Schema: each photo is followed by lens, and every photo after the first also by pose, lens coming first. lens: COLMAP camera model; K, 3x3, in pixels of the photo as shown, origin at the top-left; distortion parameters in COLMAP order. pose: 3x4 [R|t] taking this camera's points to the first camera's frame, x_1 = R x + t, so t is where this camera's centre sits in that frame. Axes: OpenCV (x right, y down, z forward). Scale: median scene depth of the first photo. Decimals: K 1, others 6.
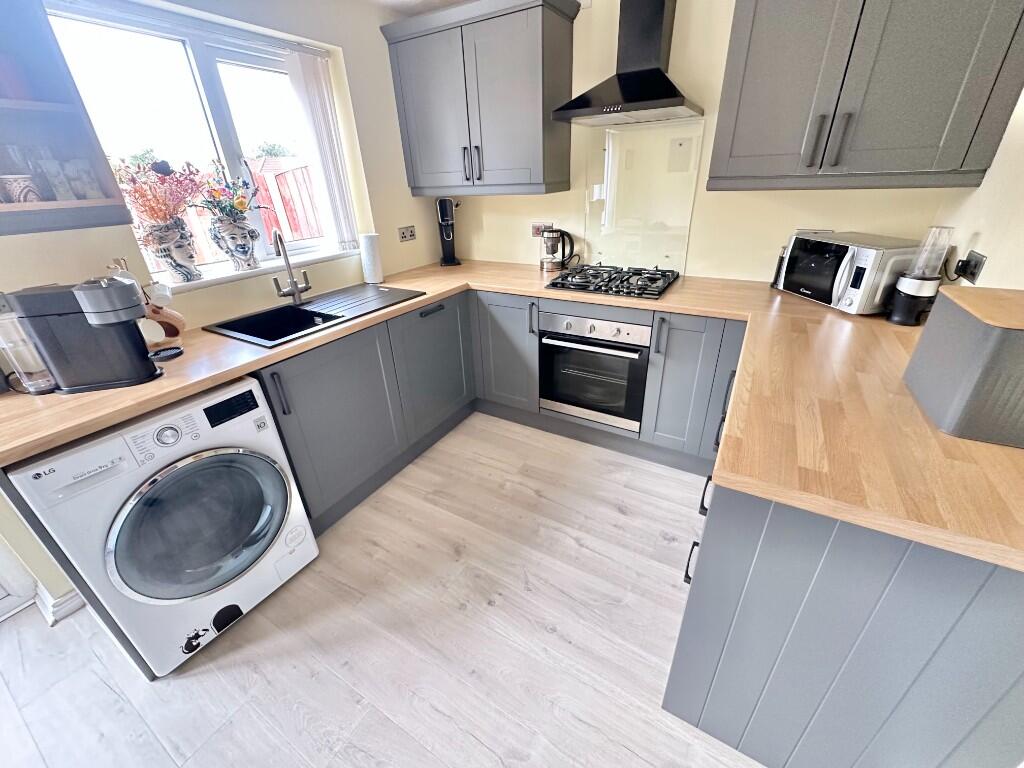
lens RADIAL K [[410.1, 0, 511.5], [0, 410.1, 385.6], [0, 0, 1]] dist [-0.000847, -0.000034]
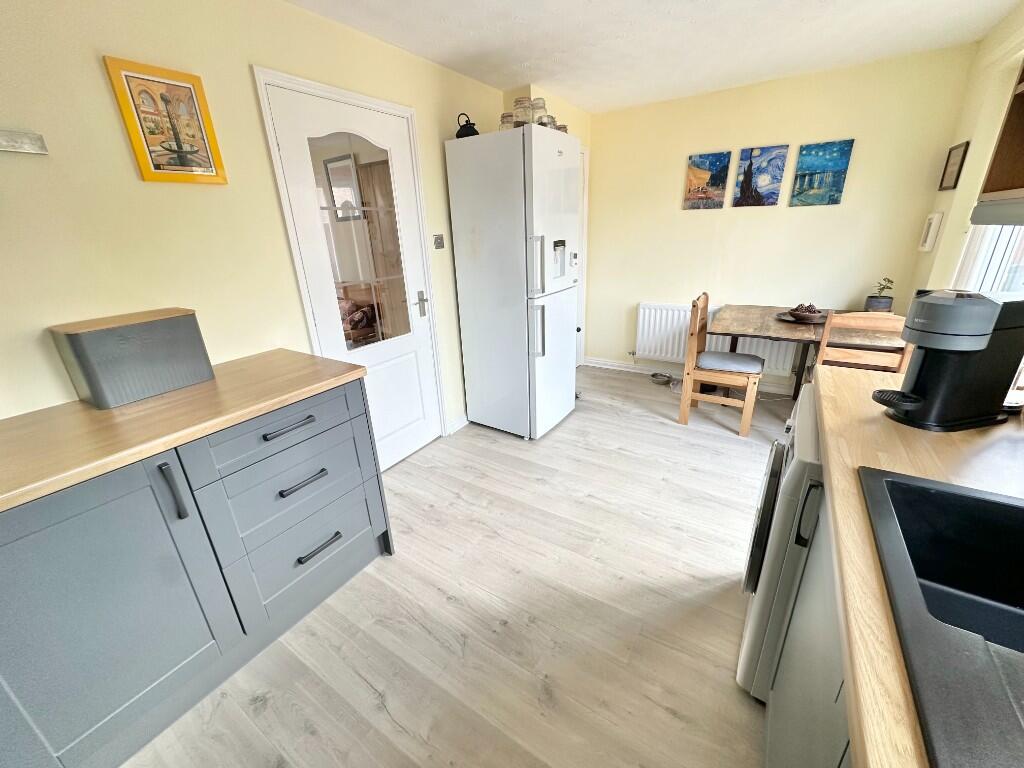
lens RADIAL K [[410.1, 0, 512.4], [0, 410.1, 383.4], [0, 0, 1]] dist [-0.000847, -0.000034]
pose [[-0.996256, 0.057606, 0.064463, -0.159428], [0.086444, 0.673438, 0.734172, -0.557203], [-0.001119, 0.736995, -0.675897, 1.182989]]
